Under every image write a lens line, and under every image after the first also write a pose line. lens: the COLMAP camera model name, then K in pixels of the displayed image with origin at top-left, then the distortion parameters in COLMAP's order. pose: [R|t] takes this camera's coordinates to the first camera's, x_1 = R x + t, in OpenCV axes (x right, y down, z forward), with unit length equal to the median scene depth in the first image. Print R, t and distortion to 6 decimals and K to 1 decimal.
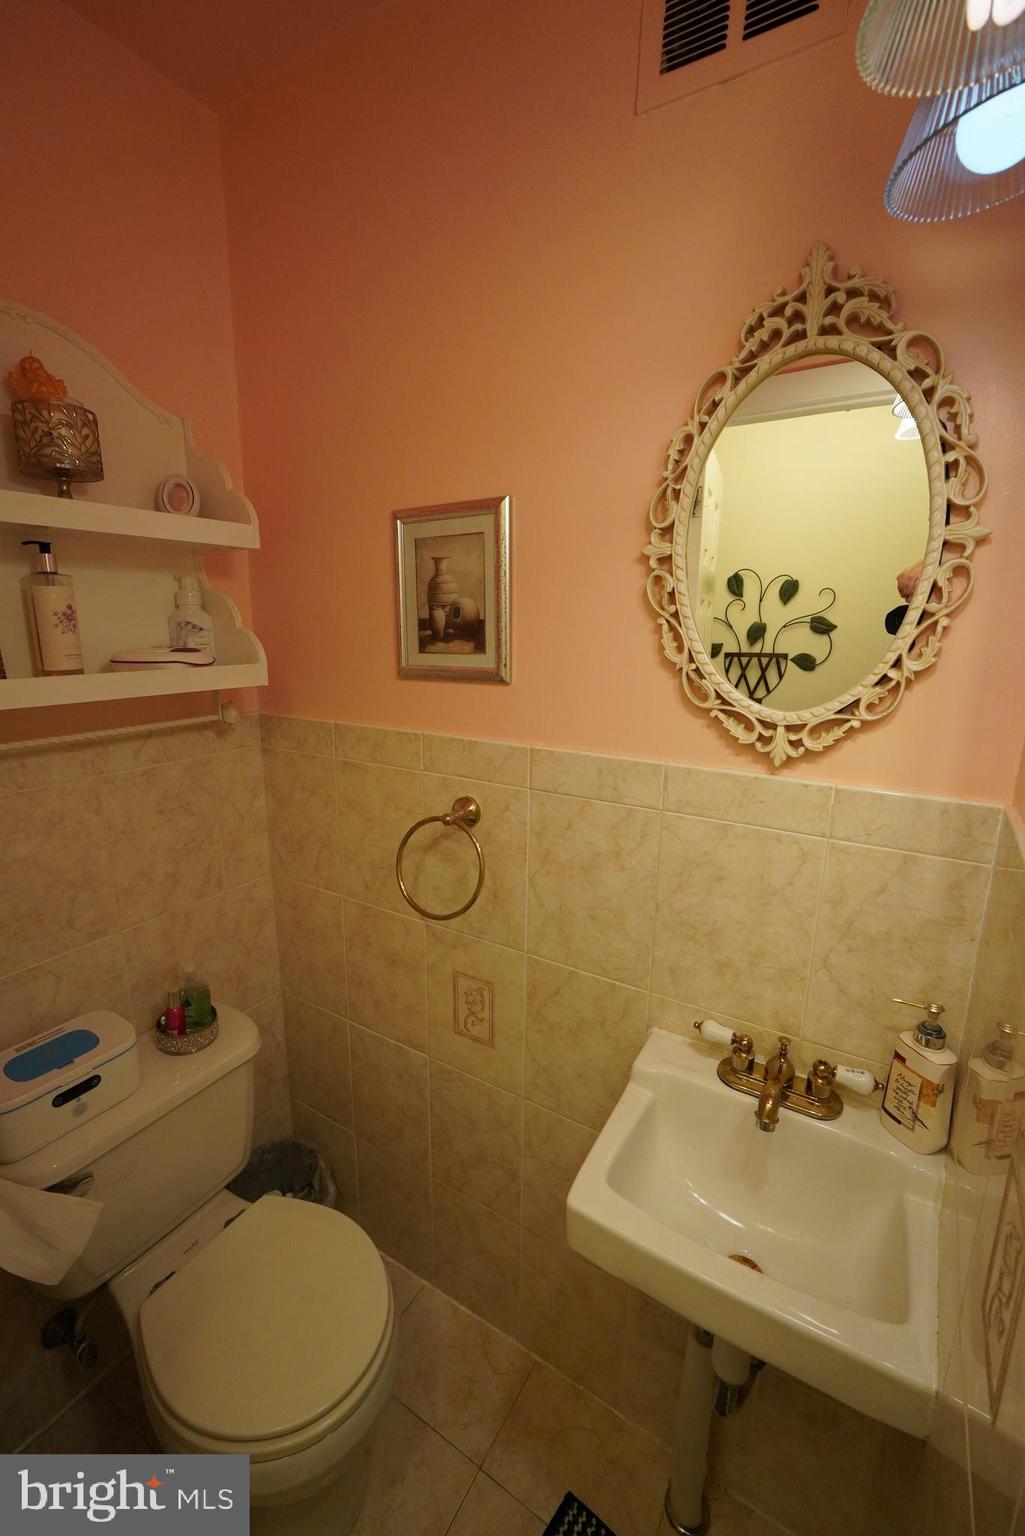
lens RADIAL K [[652.6, 0, 506.0], [0, 652.6, 762.9], [0, 0, 1]] dist [-0.023031, 0.008599]
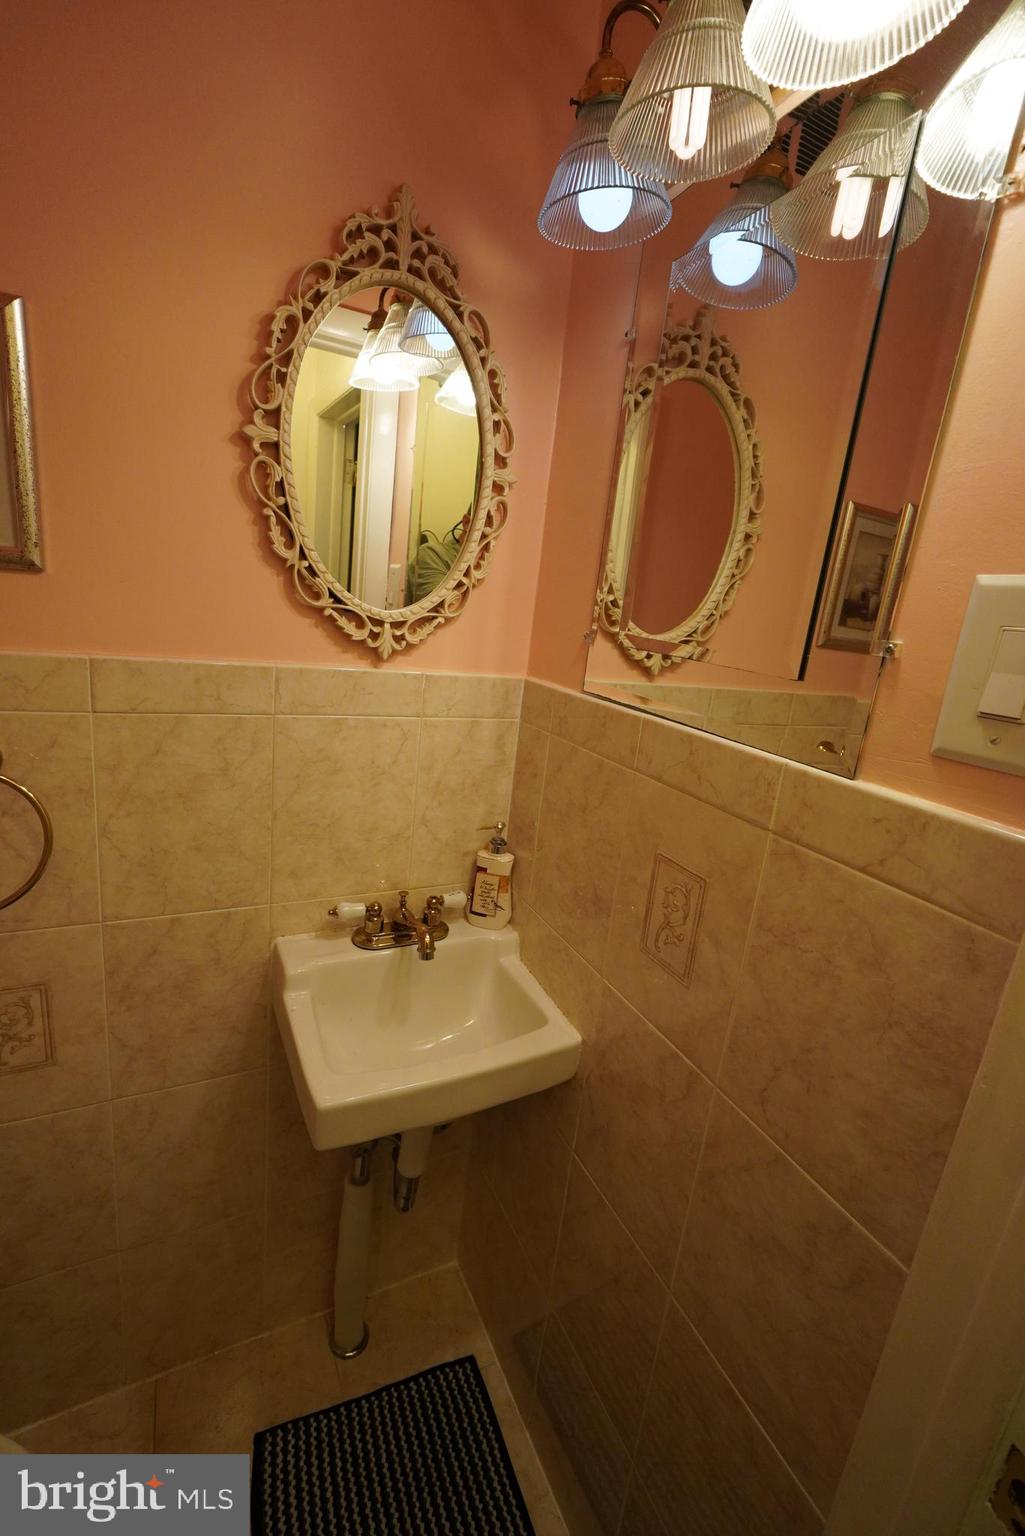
lens RADIAL K [[654.2, 0, 506.8], [0, 654.2, 766.1], [0, 0, 1]] dist [-0.022356, 0.008616]
pose [[0.521396, -0.165919, 0.837029, -0.450238], [0.088826, 0.986139, 0.140145, 0.047133], [-0.848679, 0.001278, 0.528906, 0.206937]]
